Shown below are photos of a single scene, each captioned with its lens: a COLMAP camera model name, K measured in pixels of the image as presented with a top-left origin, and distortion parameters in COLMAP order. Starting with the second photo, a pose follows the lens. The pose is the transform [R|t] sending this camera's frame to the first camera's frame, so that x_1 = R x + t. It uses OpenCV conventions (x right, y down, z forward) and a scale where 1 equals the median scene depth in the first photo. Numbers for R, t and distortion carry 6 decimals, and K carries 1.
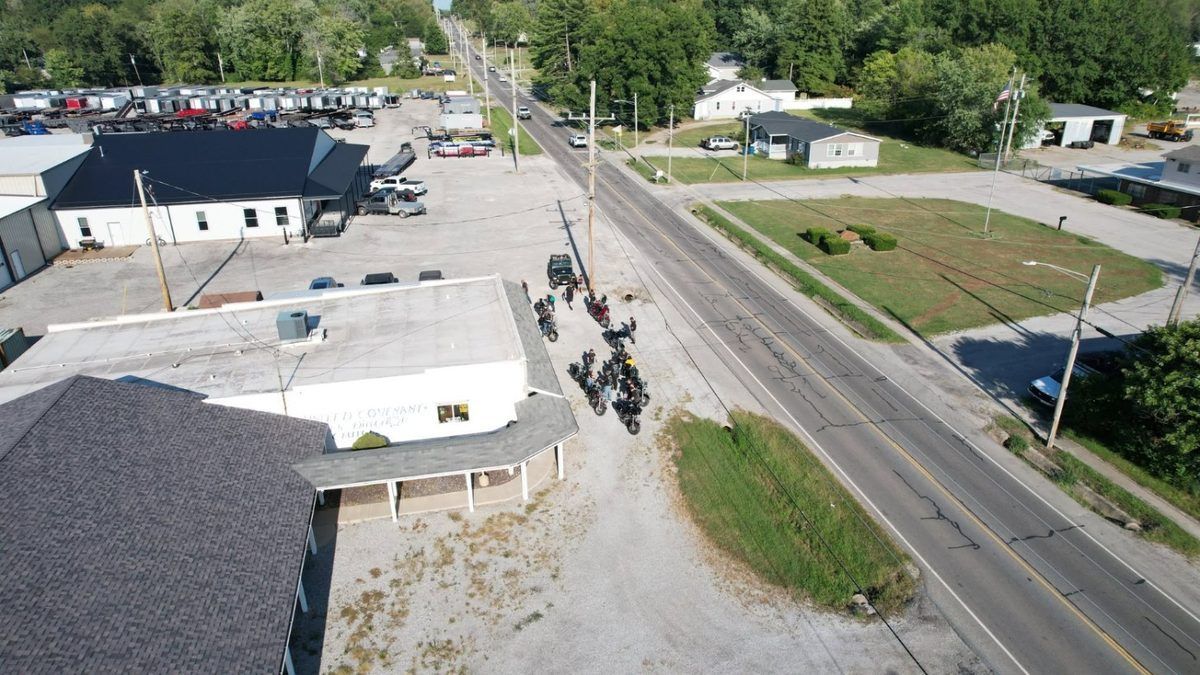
lens RADIAL K [[763.5, 0, 600.0], [0, 763.5, 337.5], [0, 0, 1]] dist [0.000229, -0.000006]
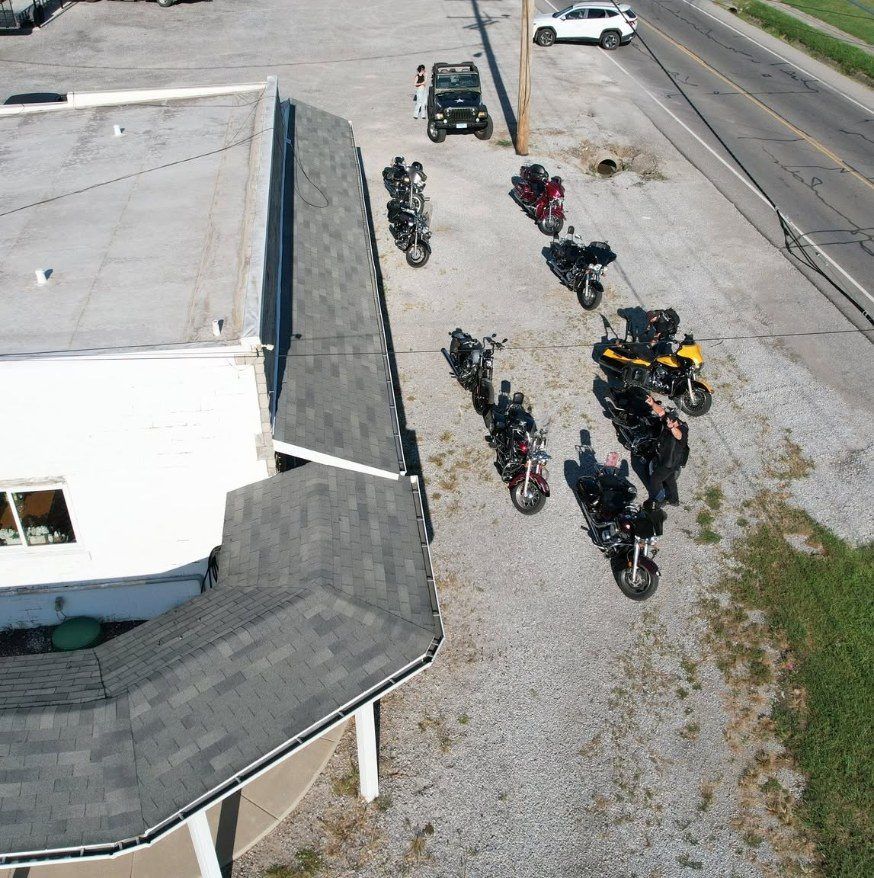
lens RADIAL K [[980.0, 0, 437.0], [0, 980.0, 439.0], [0, 0, 1]] dist [-0.026827, -0.038573]
pose [[0.994805, 0.055384, -0.085419, -0.003277], [-0.037853, 0.980141, 0.194657, -0.005941], [0.094504, -0.190412, 0.977145, 0.490722]]
